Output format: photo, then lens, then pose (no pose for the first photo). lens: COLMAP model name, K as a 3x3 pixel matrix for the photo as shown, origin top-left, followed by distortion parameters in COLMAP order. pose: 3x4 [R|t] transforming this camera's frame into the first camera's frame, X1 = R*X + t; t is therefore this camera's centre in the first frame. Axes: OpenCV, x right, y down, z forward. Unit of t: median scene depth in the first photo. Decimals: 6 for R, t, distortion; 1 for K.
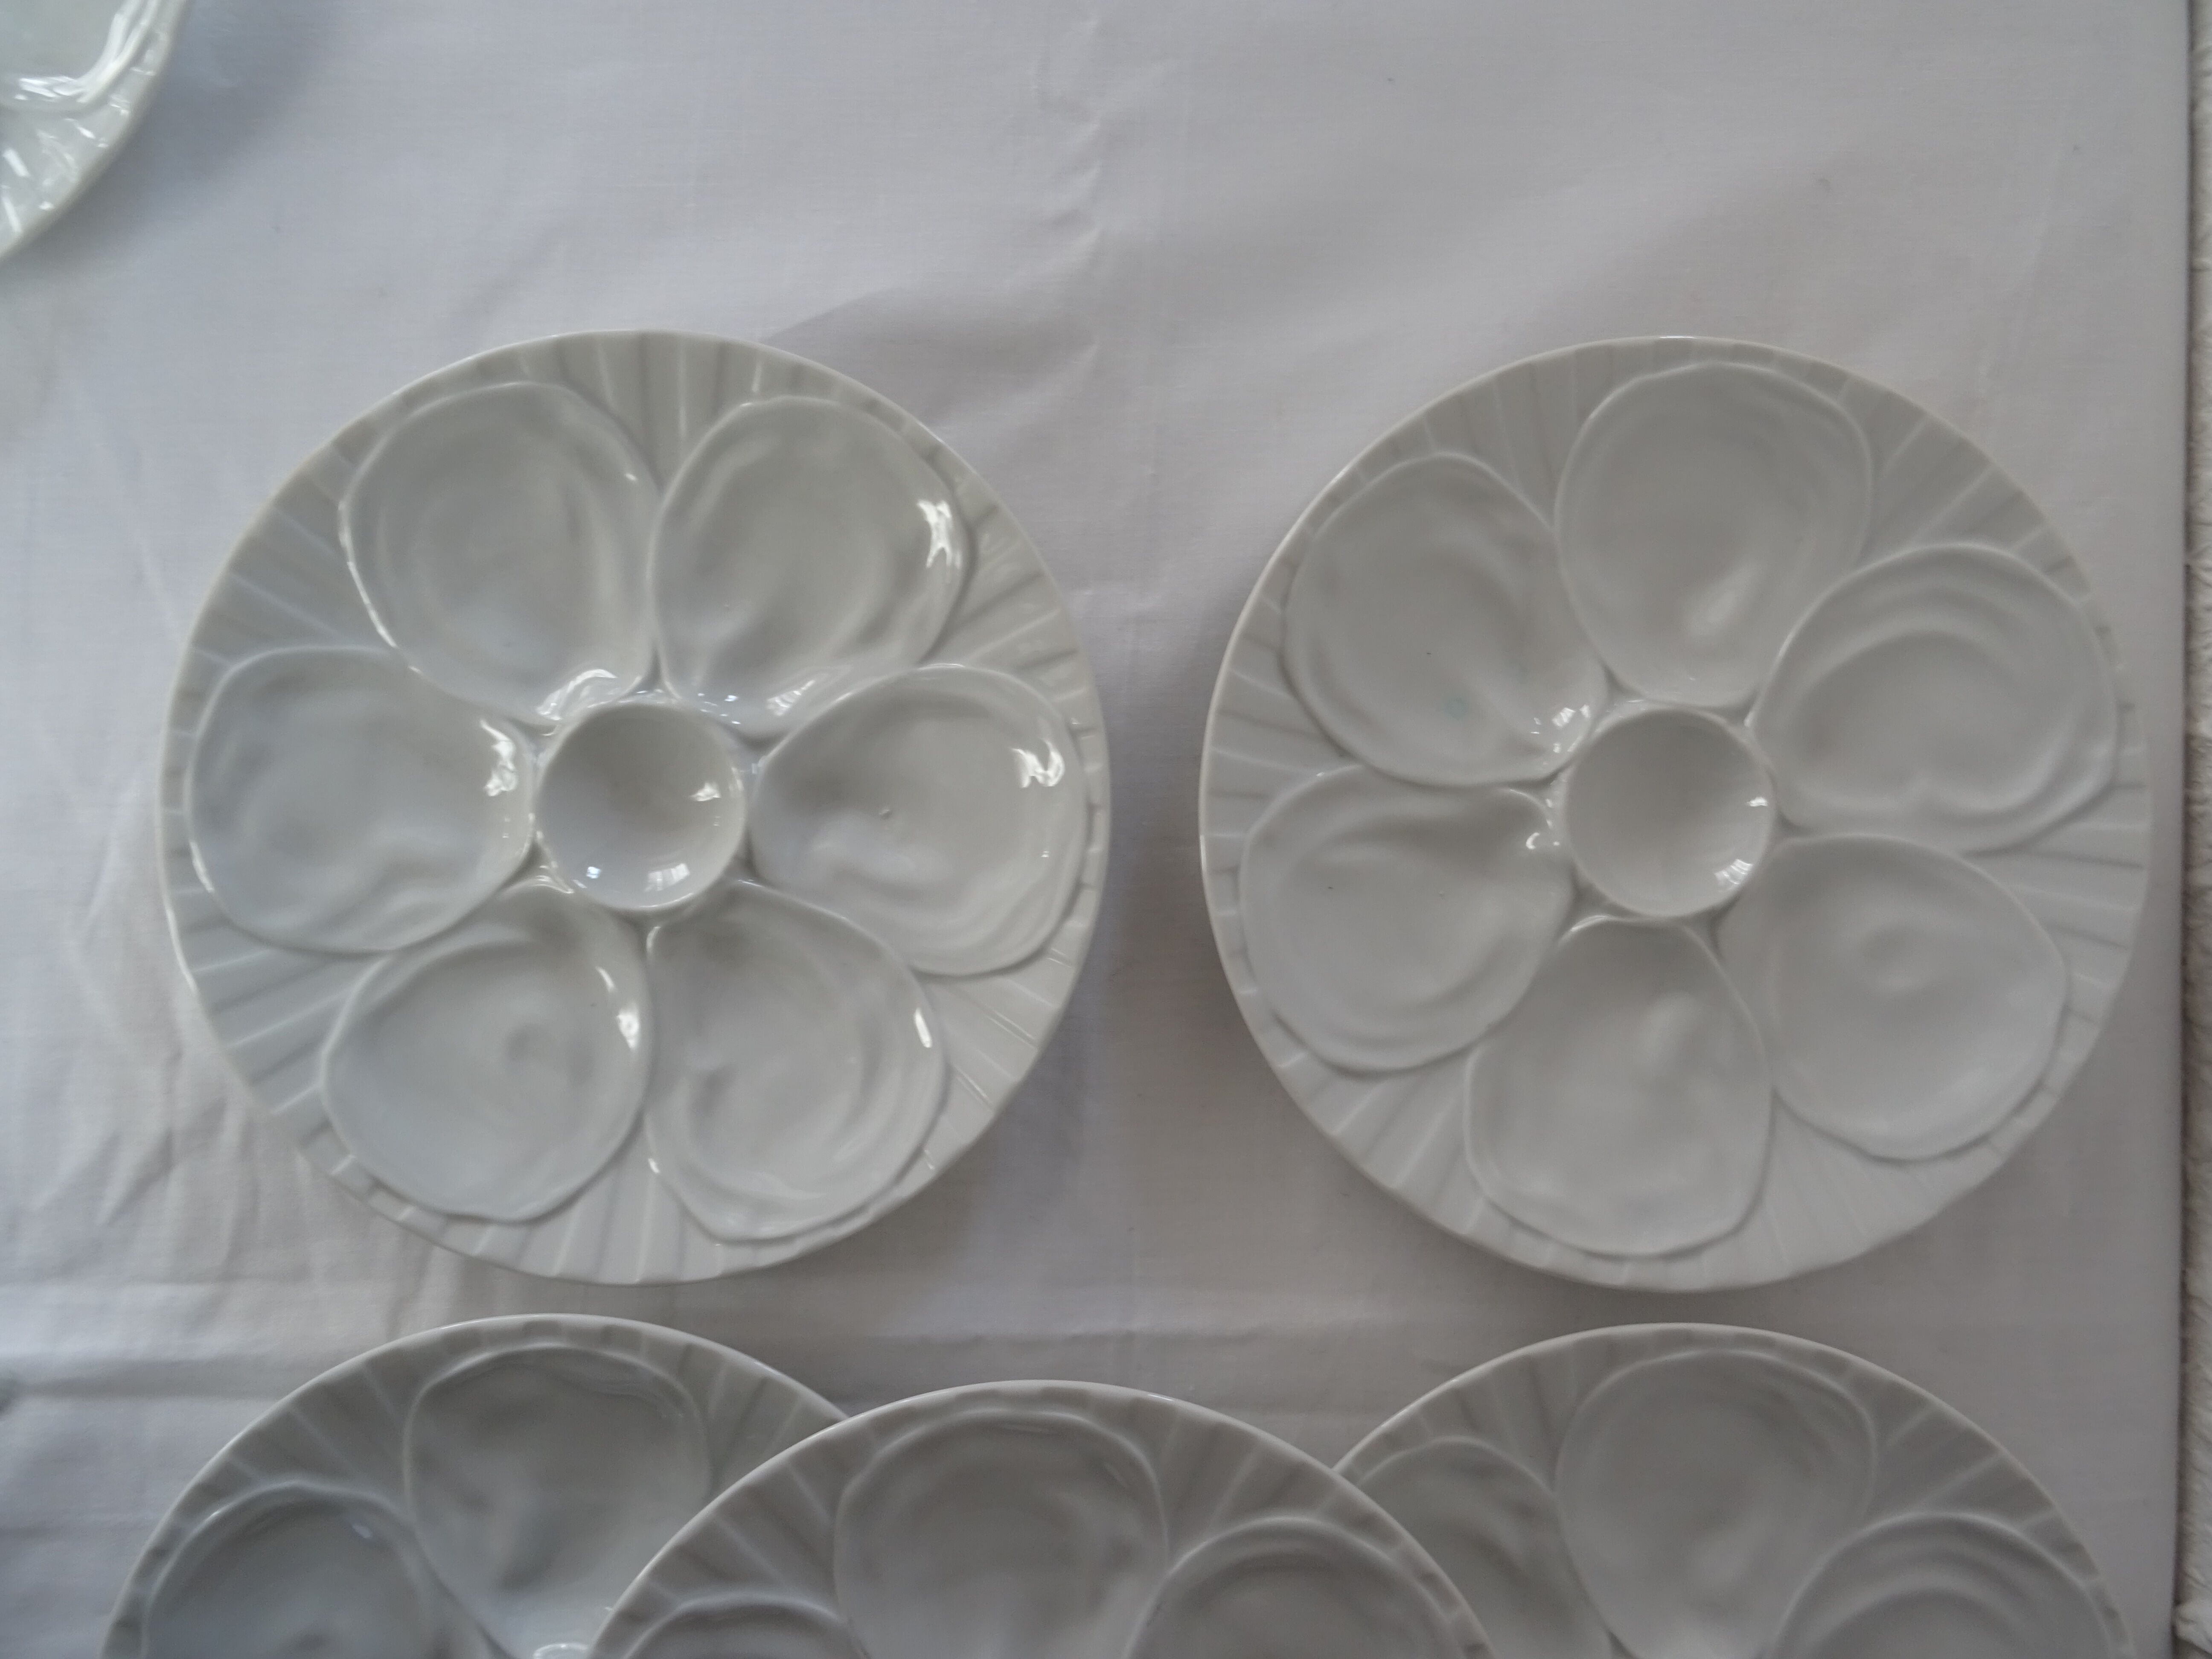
lens RADIAL K [[1617.9, 0, 1106.0], [0, 1617.9, 829.5], [0, 0, 1]] dist [0.016043, -0.012681]
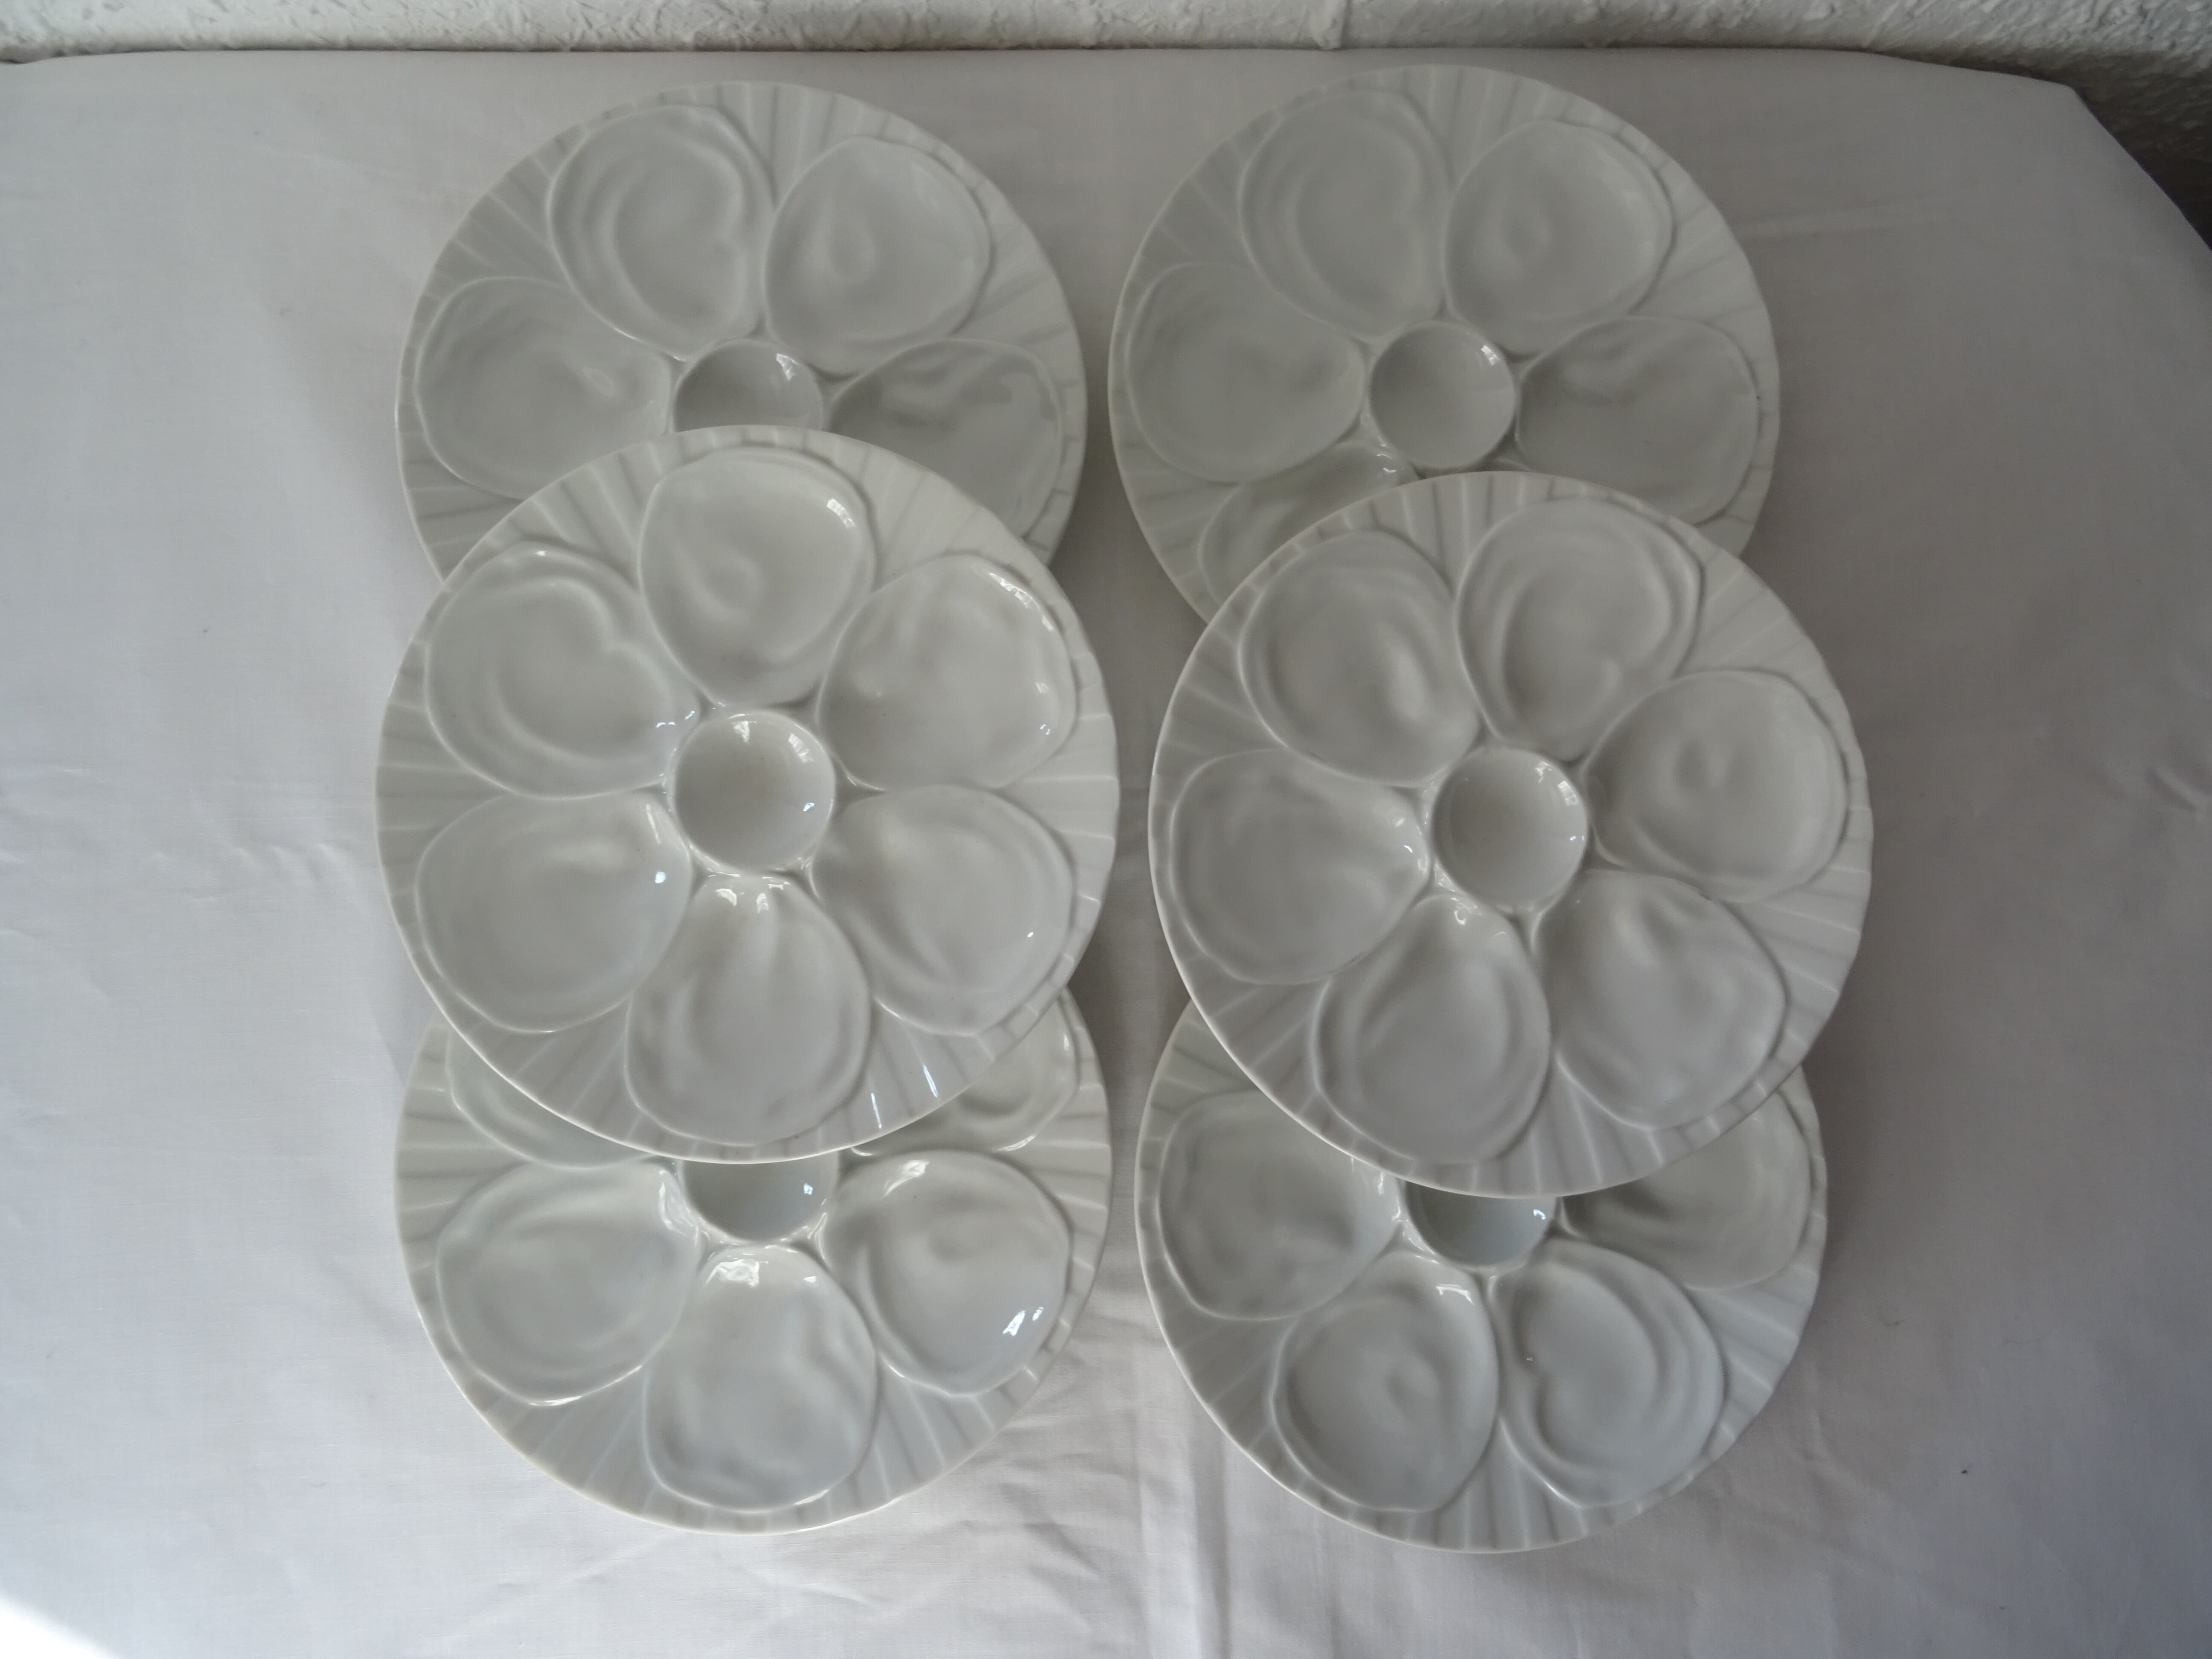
lens RADIAL K [[1617.9, 0, 1106.0], [0, 1617.9, 829.5], [0, 0, 1]] dist [0.016043, -0.012681]
pose [[-0.037555, -0.996156, 0.079141, -0.129229], [0.998220, -0.033724, 0.049192, 0.215470], [-0.046334, 0.080848, 0.995649, -0.366393]]
